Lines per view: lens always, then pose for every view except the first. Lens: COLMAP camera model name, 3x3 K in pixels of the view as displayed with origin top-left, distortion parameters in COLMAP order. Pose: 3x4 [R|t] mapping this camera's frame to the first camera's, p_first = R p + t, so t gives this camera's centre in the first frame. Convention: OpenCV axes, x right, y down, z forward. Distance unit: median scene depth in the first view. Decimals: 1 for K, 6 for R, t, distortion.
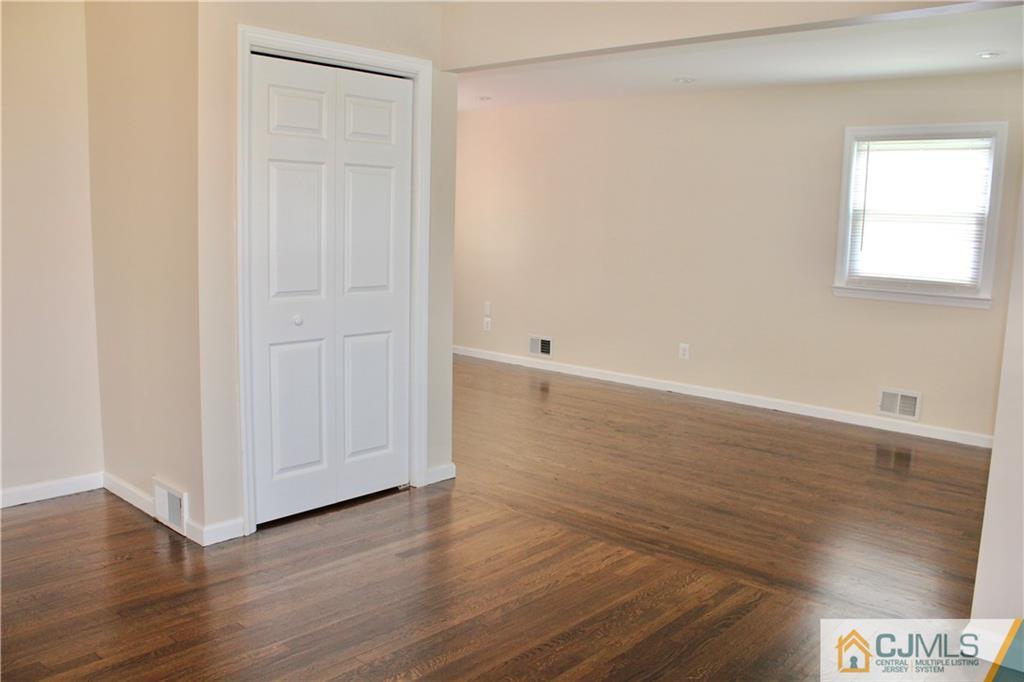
lens RADIAL K [[851.9, 0, 515.9], [0, 851.9, 343.2], [0, 0, 1]] dist [-0.142530, 0.094959]
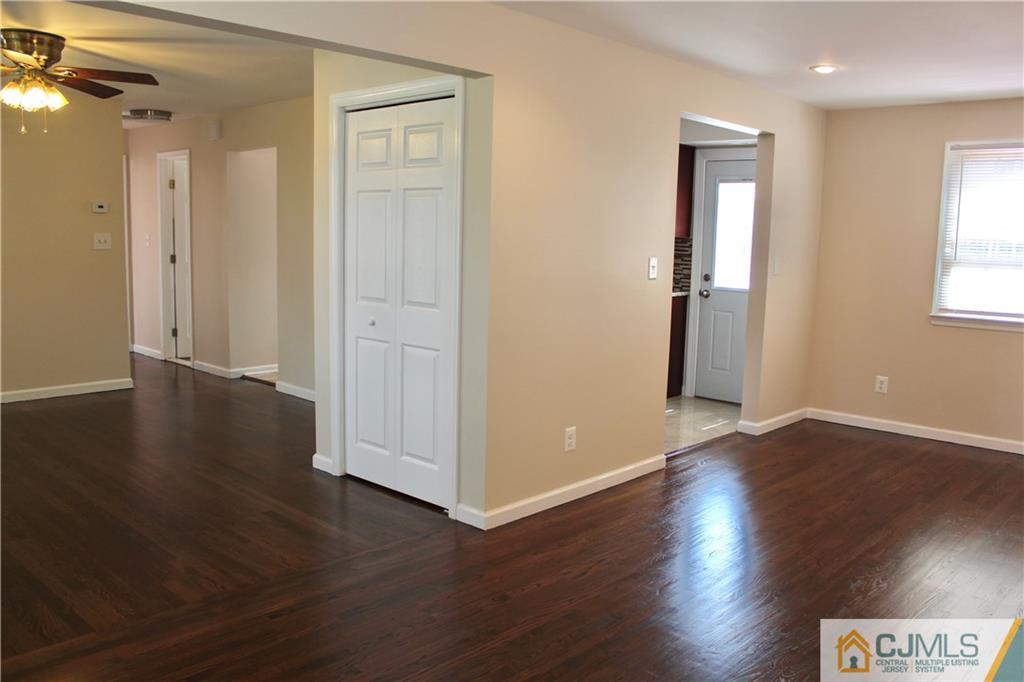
lens RADIAL K [[851.9, 0, 513.9], [0, 851.9, 341.9], [0, 0, 1]] dist [-0.142530, 0.094959]
pose [[-0.021499, 0.105955, -0.994139, 0.902538], [-0.166241, 0.980147, 0.108058, -0.155844], [0.985851, 0.167590, -0.003458, 1.150446]]
